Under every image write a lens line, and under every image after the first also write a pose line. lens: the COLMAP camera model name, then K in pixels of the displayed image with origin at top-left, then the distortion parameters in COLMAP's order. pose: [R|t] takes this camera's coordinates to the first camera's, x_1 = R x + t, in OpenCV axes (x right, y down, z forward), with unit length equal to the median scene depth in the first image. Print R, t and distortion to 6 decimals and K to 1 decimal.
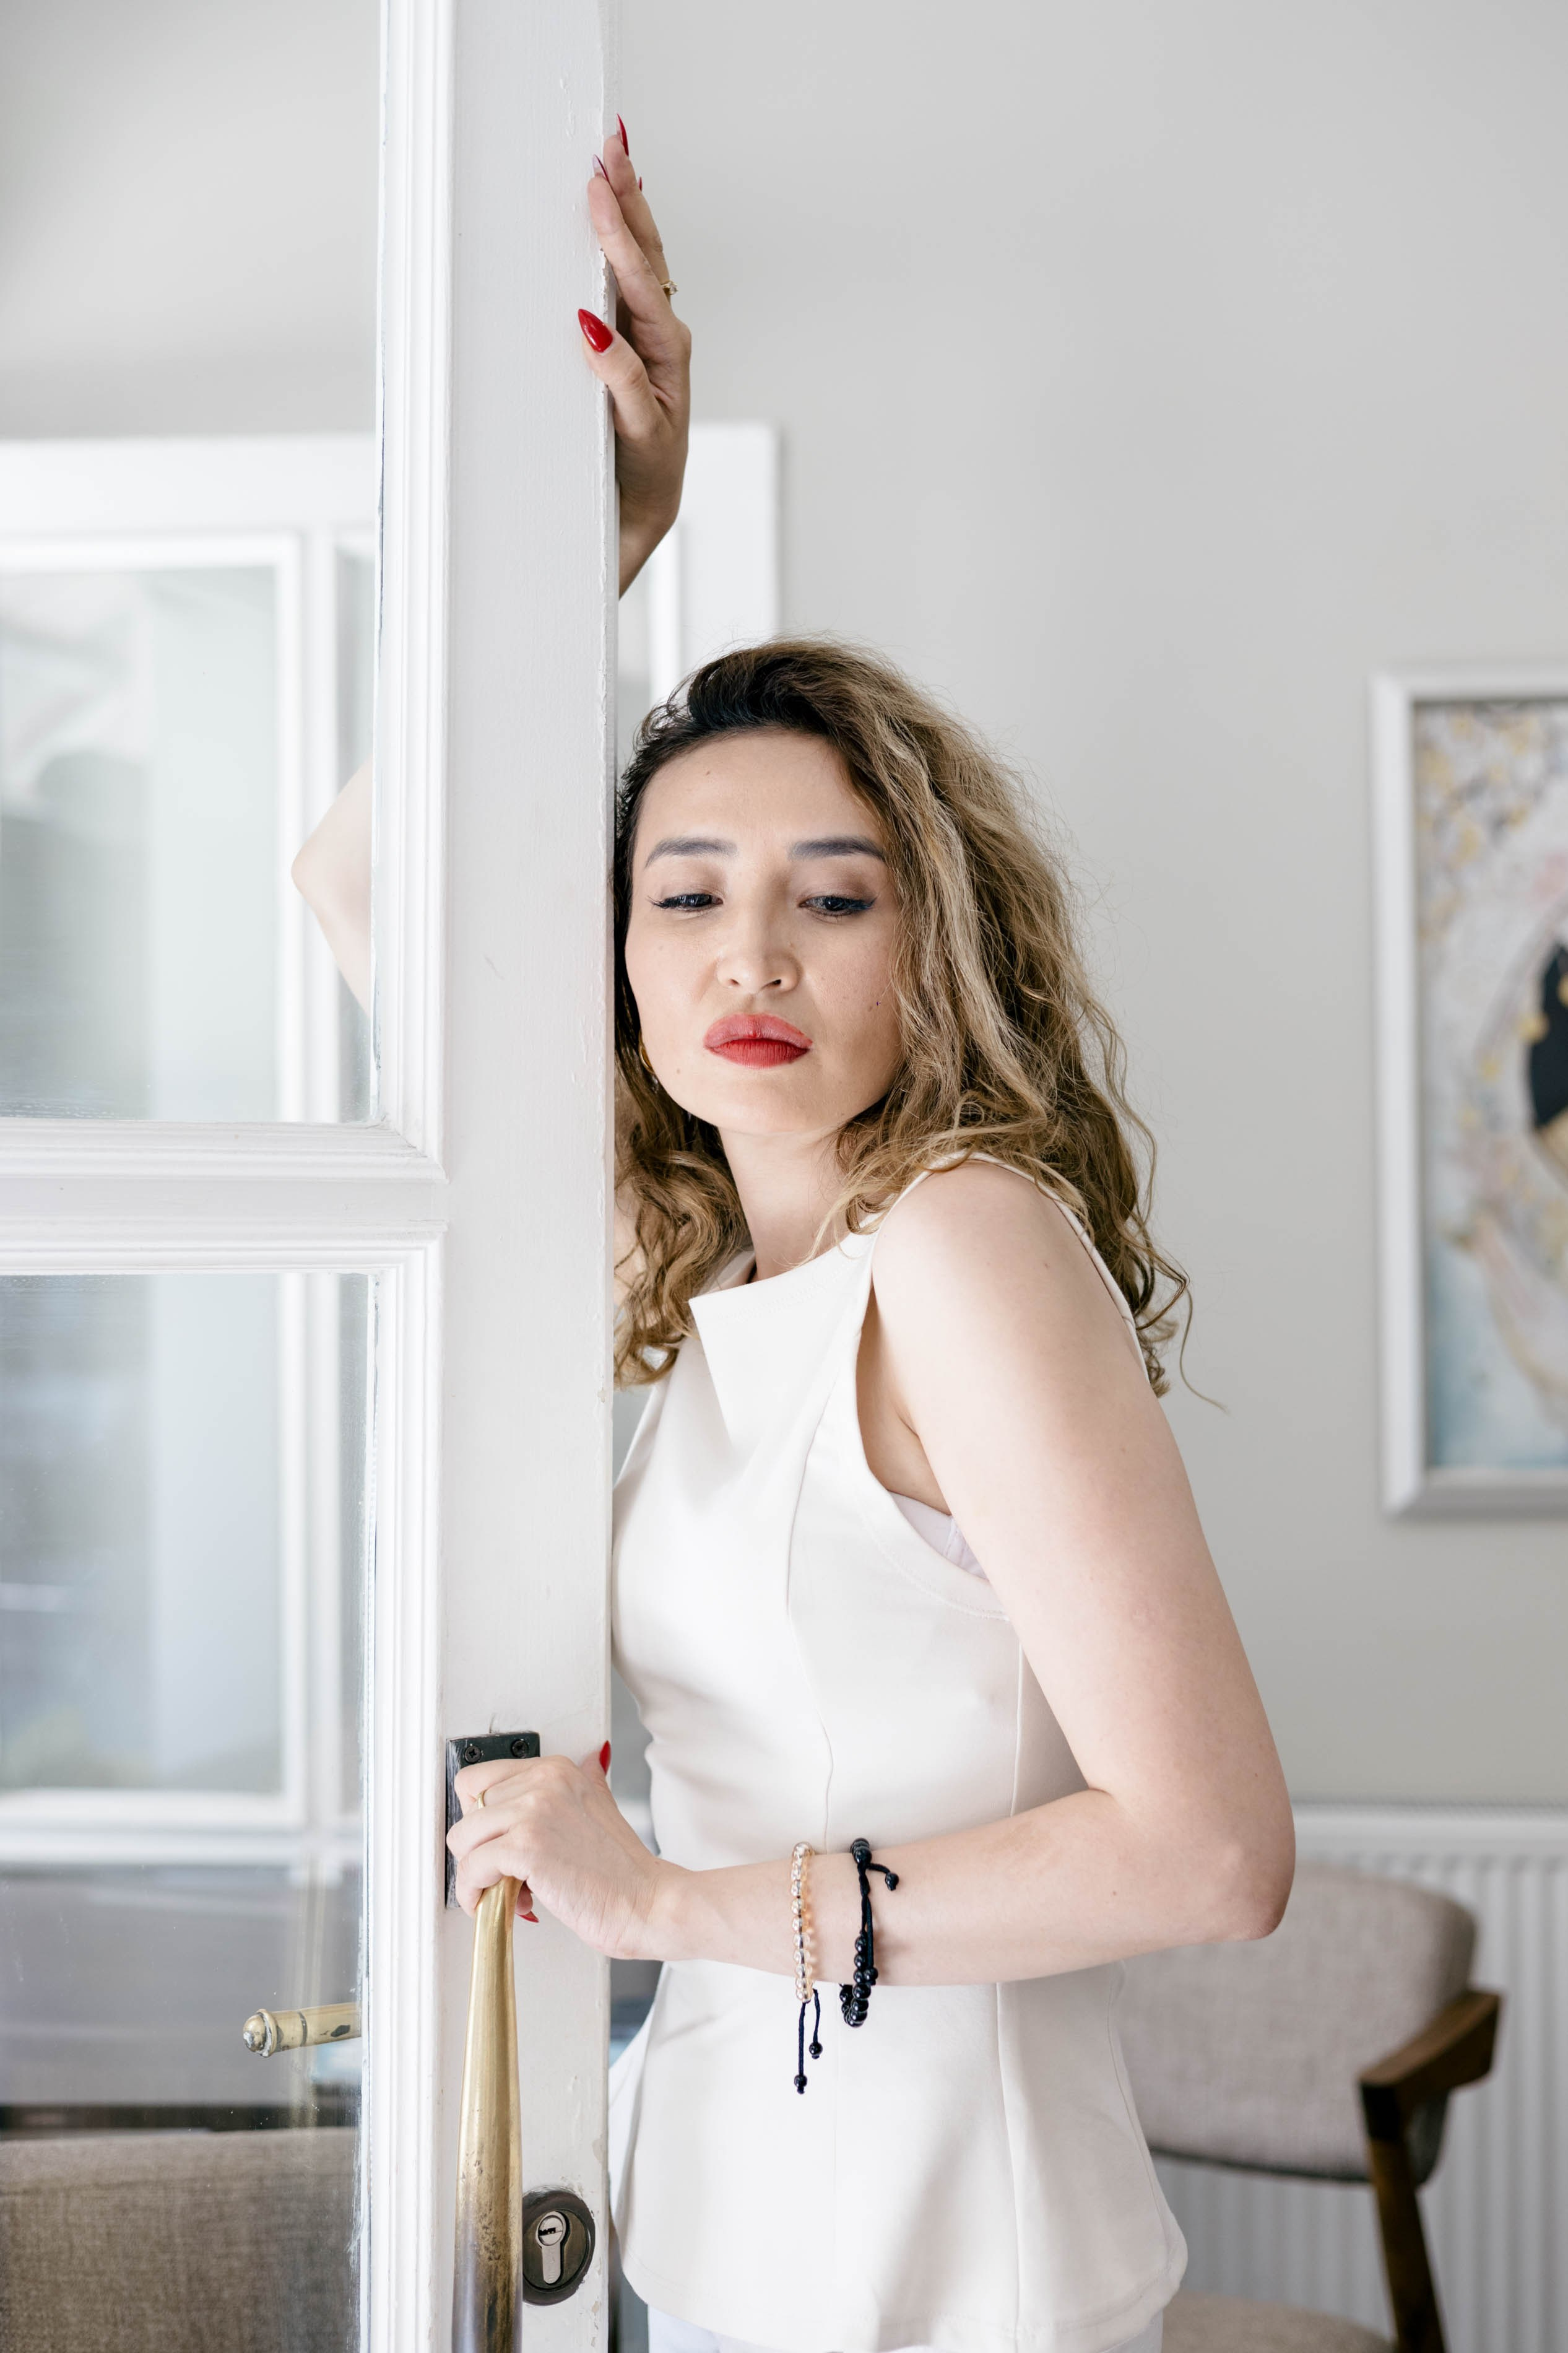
lens RADIAL K [[3362.5, 0, 791.6], [0, 3362.5, 1165.3], [0, 0, 1]] dist [0.005384, 0.000000]
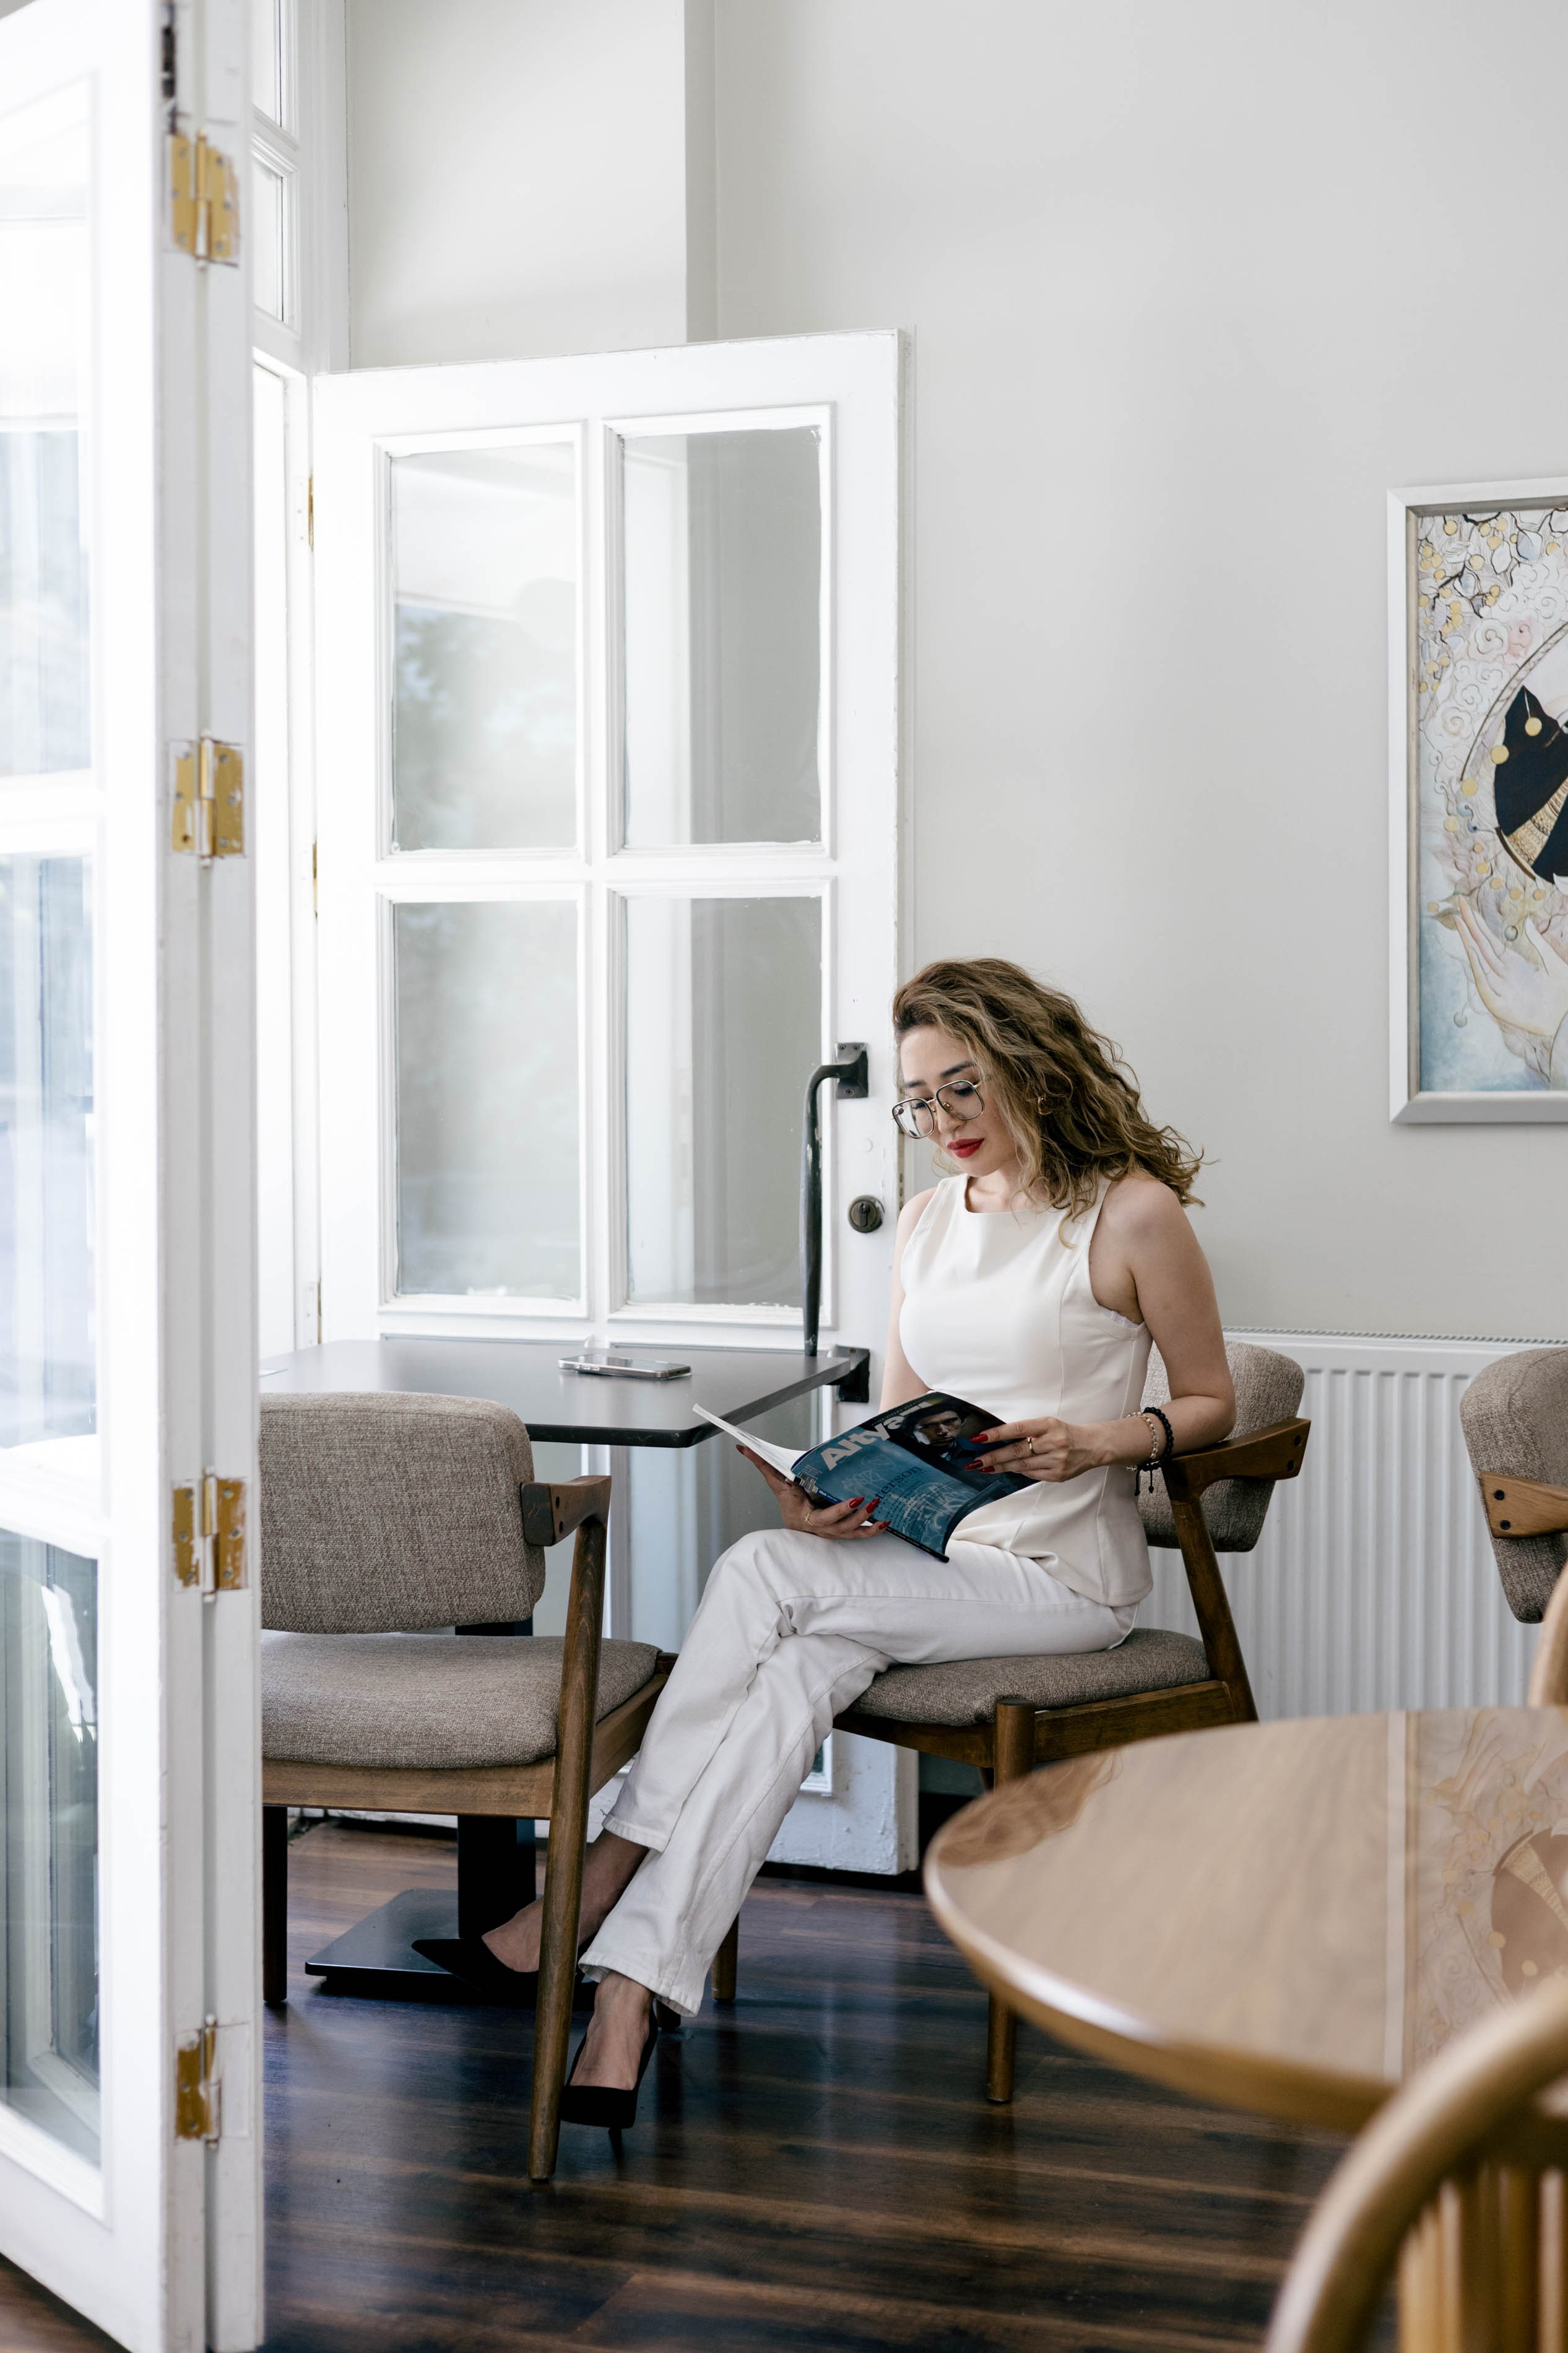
lens RADIAL K [[3362.5, 0, 807.4], [0, 3362.5, 1122.3], [0, 0, 1]] dist [0.005384, 0.000000]
pose [[0.968804, 0.013457, -0.247461, 0.285177], [-0.000663, 0.998662, 0.051711, 0.034540], [0.247826, -0.049934, 0.967517, -0.350639]]
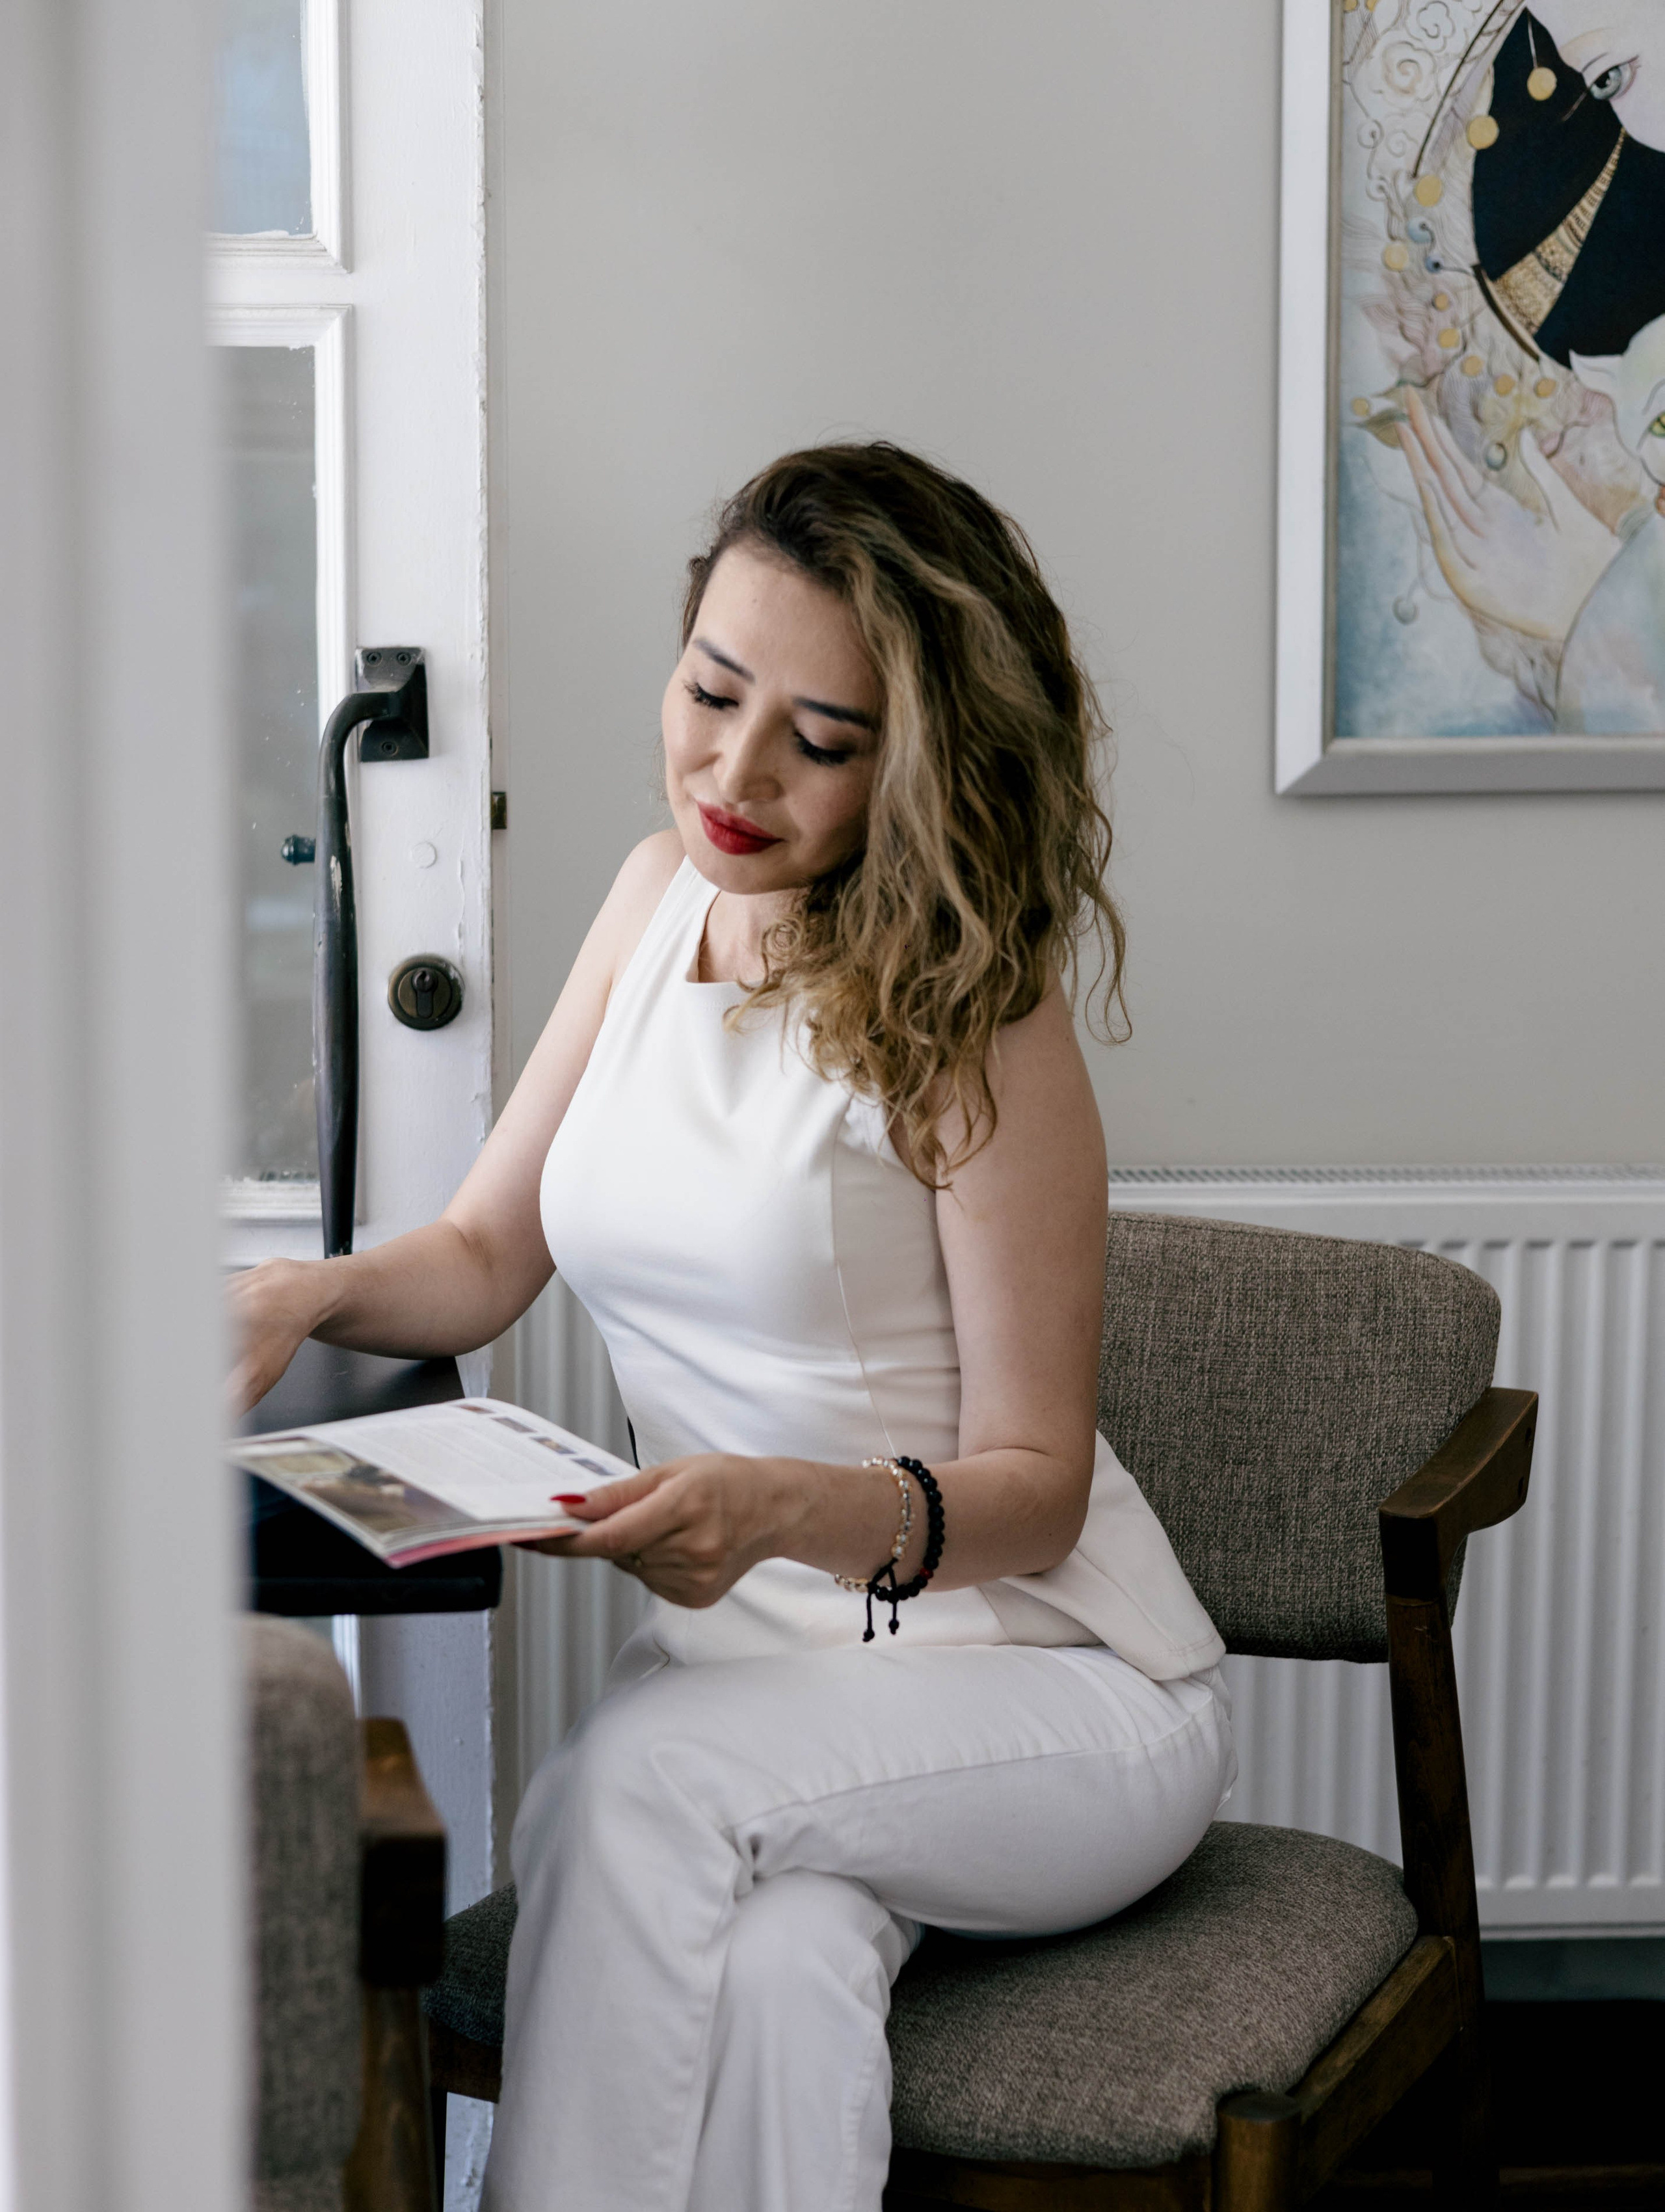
lens RADIAL K [[3695.1, 0, 819.1], [0, 3695.1, 1120.3], [0, 0, 1]] dist [0.009144, 0.000000]
pose [[0.987476, -0.012559, 0.157270, -0.054611], [-0.010127, 0.989725, 0.142621, 0.058960], [-0.157445, -0.142428, 0.977203, 0.198570]]
